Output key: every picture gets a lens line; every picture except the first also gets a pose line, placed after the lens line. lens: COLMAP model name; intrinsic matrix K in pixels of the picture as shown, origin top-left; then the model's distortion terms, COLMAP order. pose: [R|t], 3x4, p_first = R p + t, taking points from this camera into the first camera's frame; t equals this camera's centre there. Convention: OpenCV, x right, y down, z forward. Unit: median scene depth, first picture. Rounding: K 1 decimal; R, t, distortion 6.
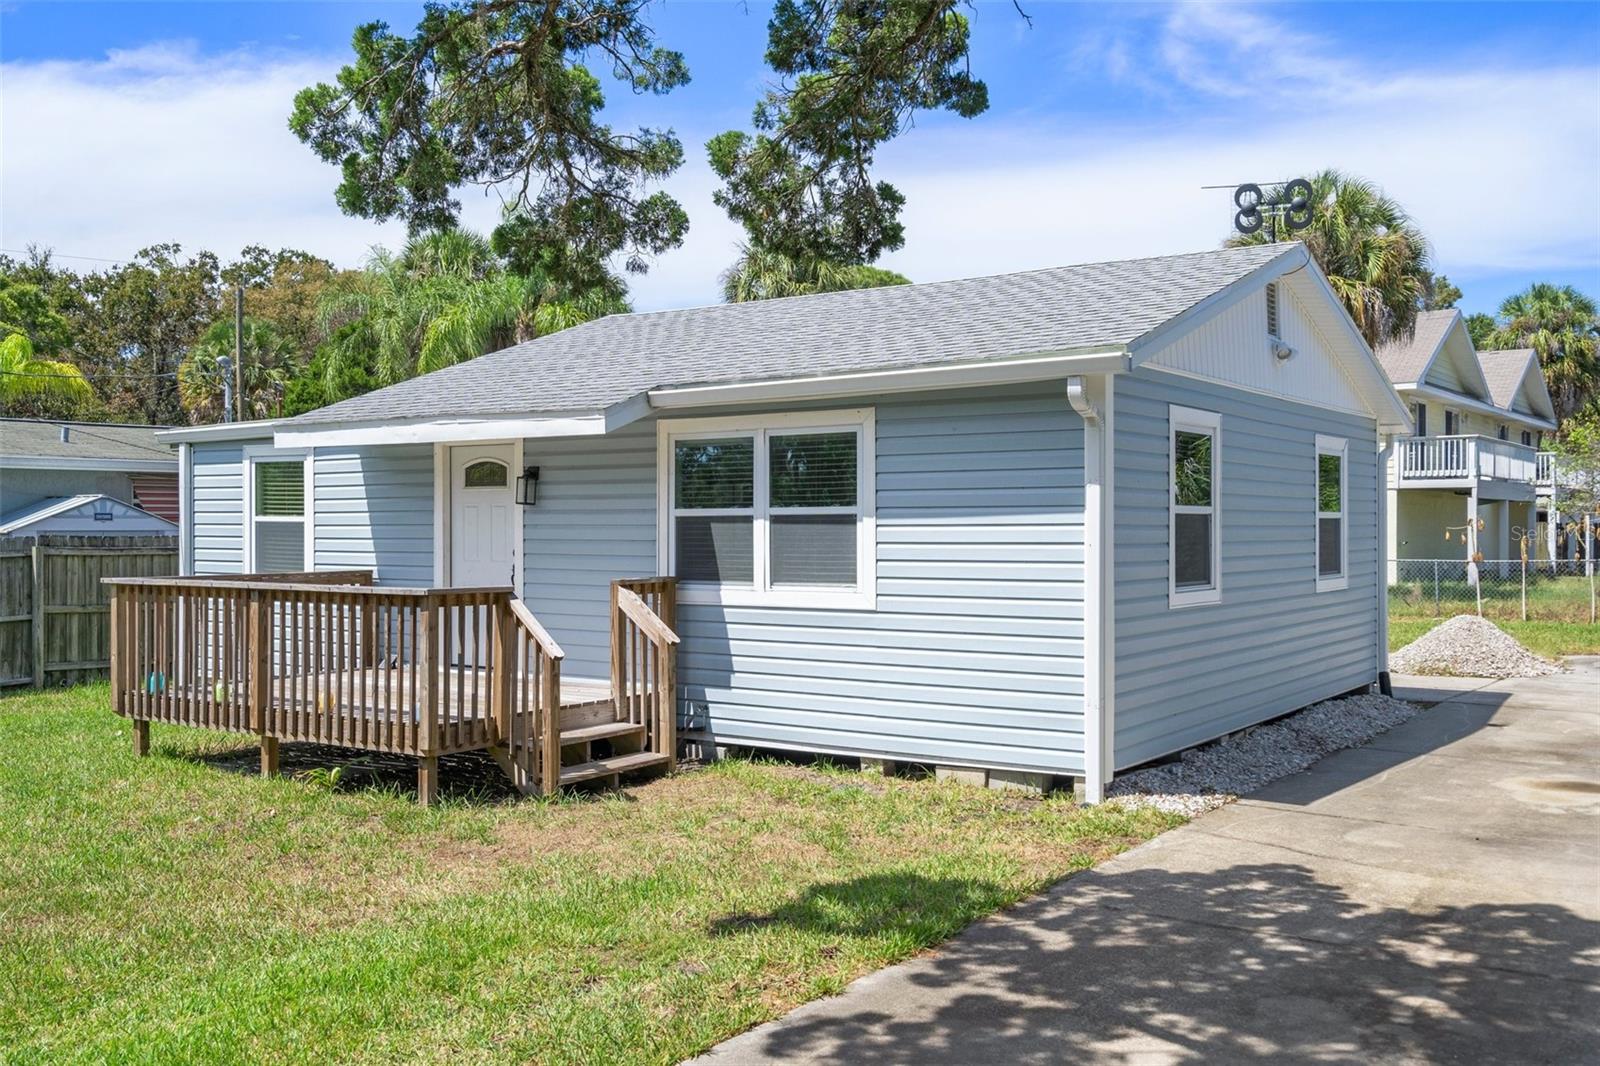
lens RADIAL K [[1484.5, 0, 800.0], [0, 1484.5, 533.0], [0, 0, 1]] dist [0.014407, 0.002187]
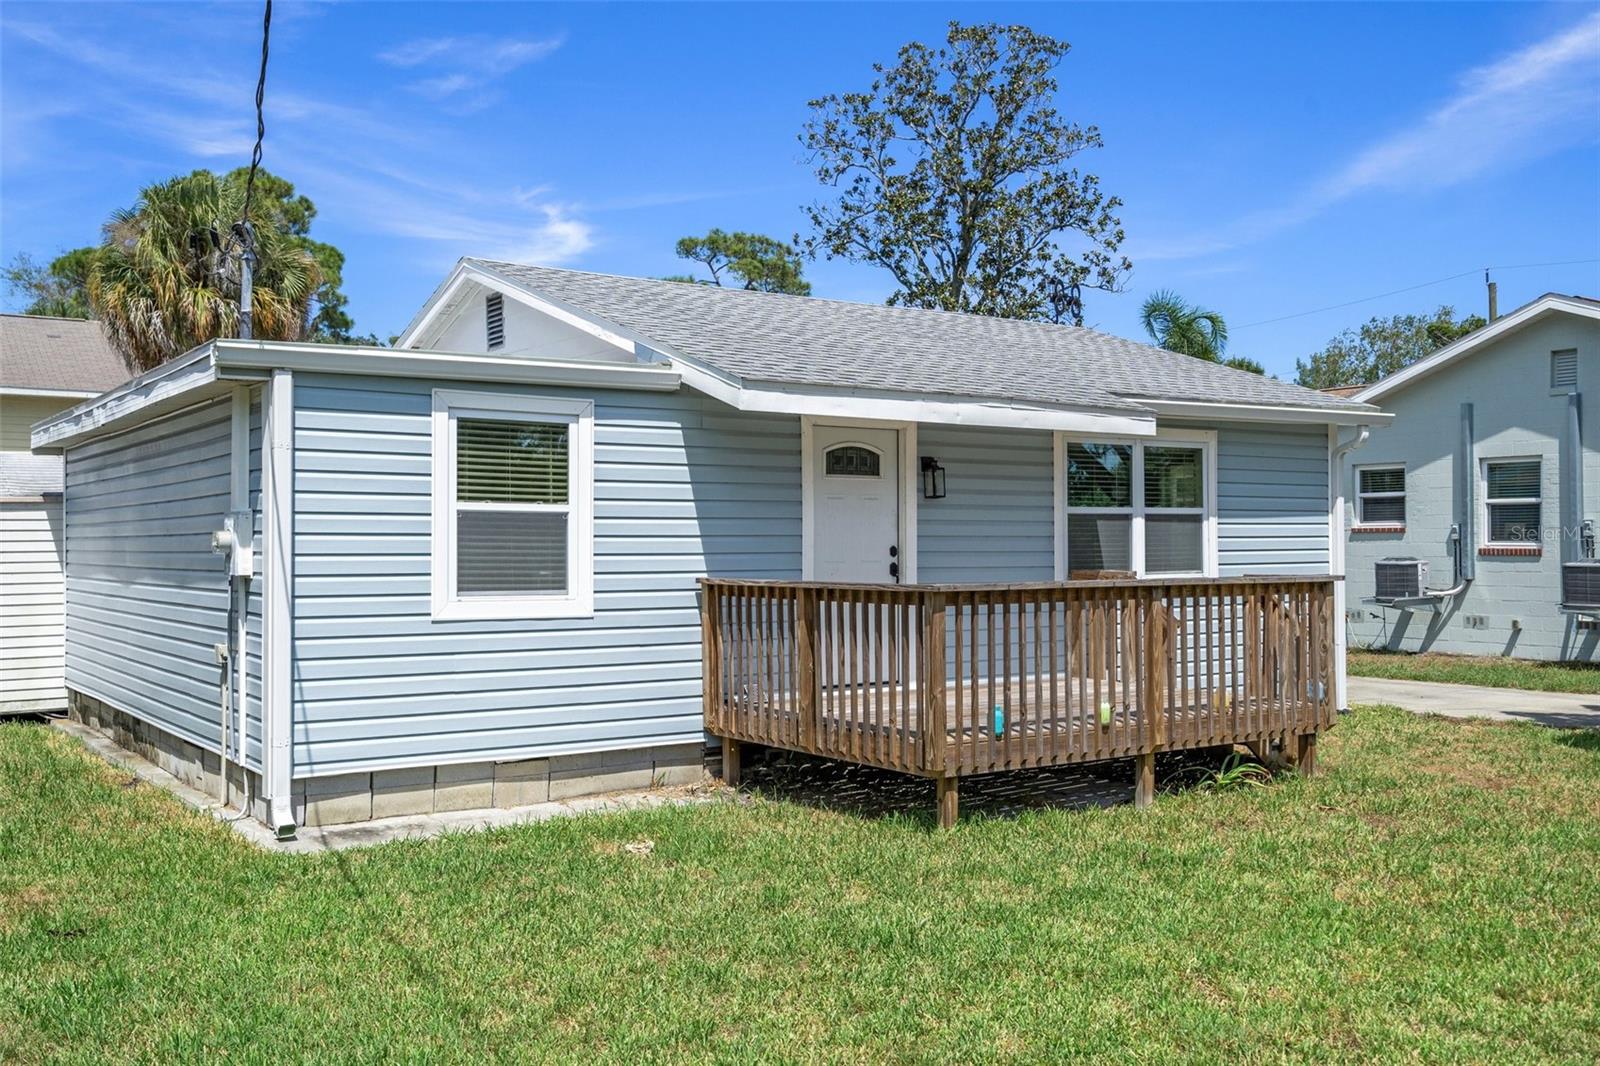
lens RADIAL K [[1488.4, 0, 800.0], [0, 1488.4, 533.0], [0, 0, 1]] dist [0.004243, 0.005248]
pose [[0.345916, 0.006163, 0.938245, -1.197633], [0.006810, 0.999936, -0.009079, 0.011492], [-0.938241, 0.009530, 0.345851, 0.845337]]
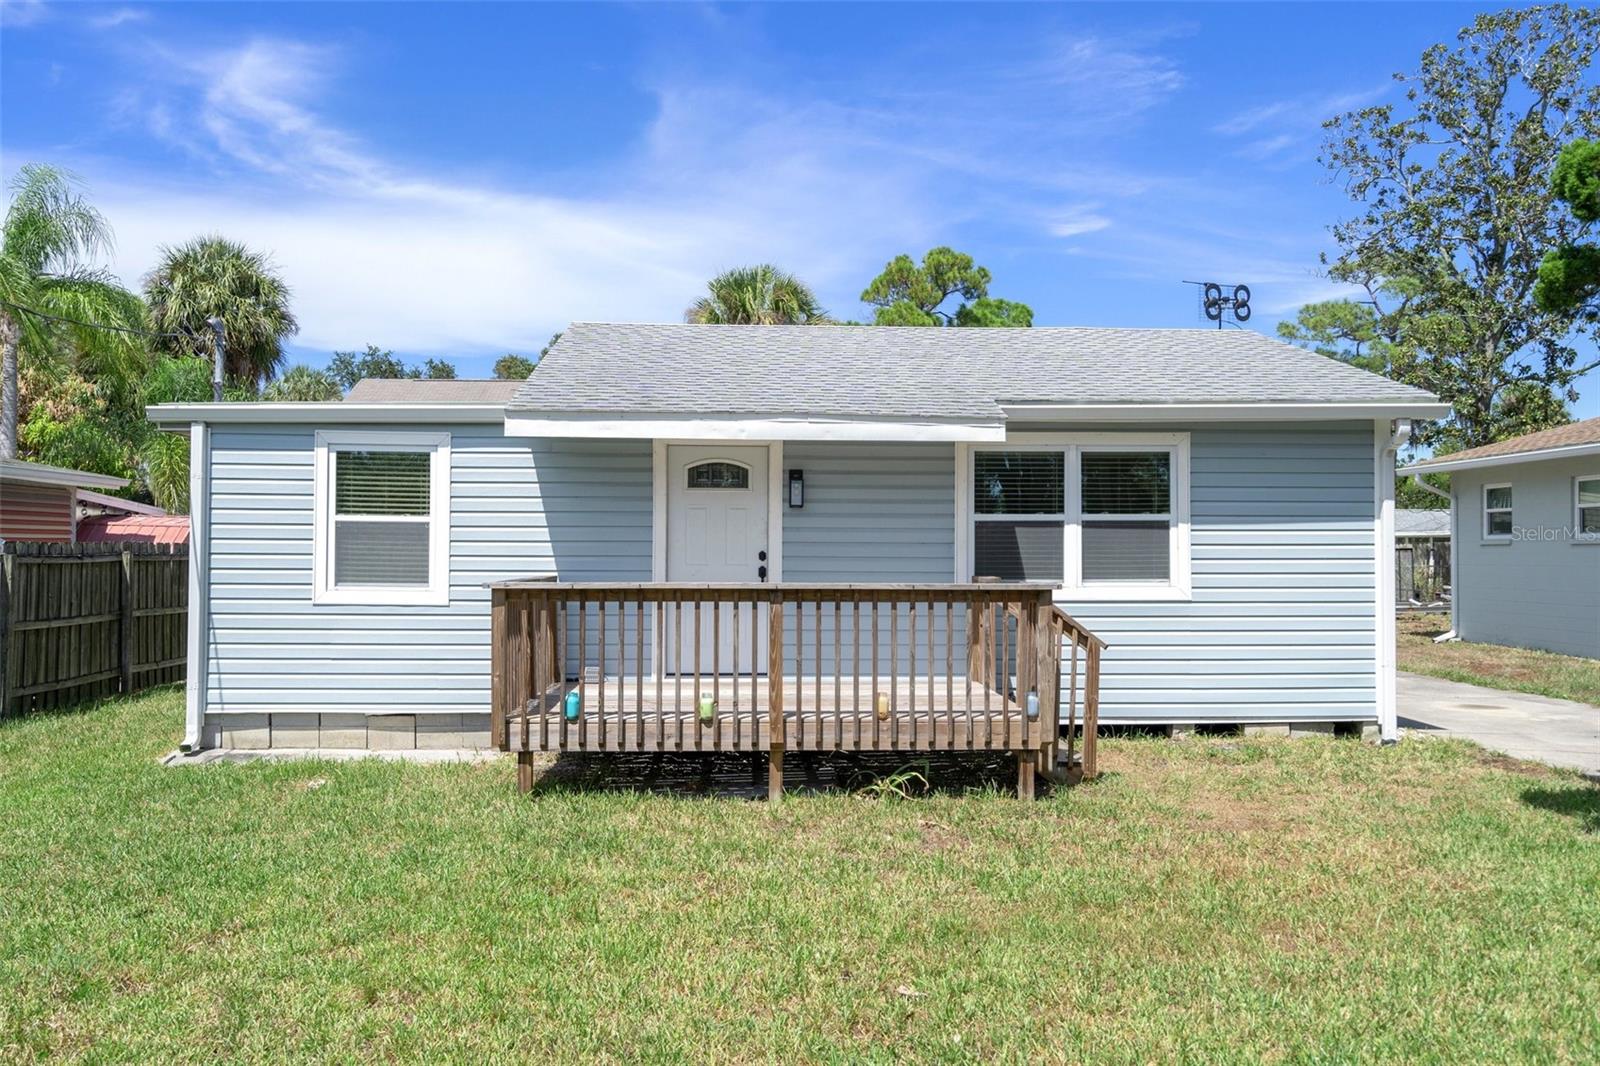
lens RADIAL K [[1274.9, 0, 800.0], [0, 1274.9, 533.0], [0, 0, 1]] dist [0.013890, -0.001155]
pose [[0.791271, 0.012053, 0.611347, -0.787997], [-0.001091, 0.999832, -0.018300, 0.015627], [-0.611465, 0.013813, 0.791151, 0.353089]]
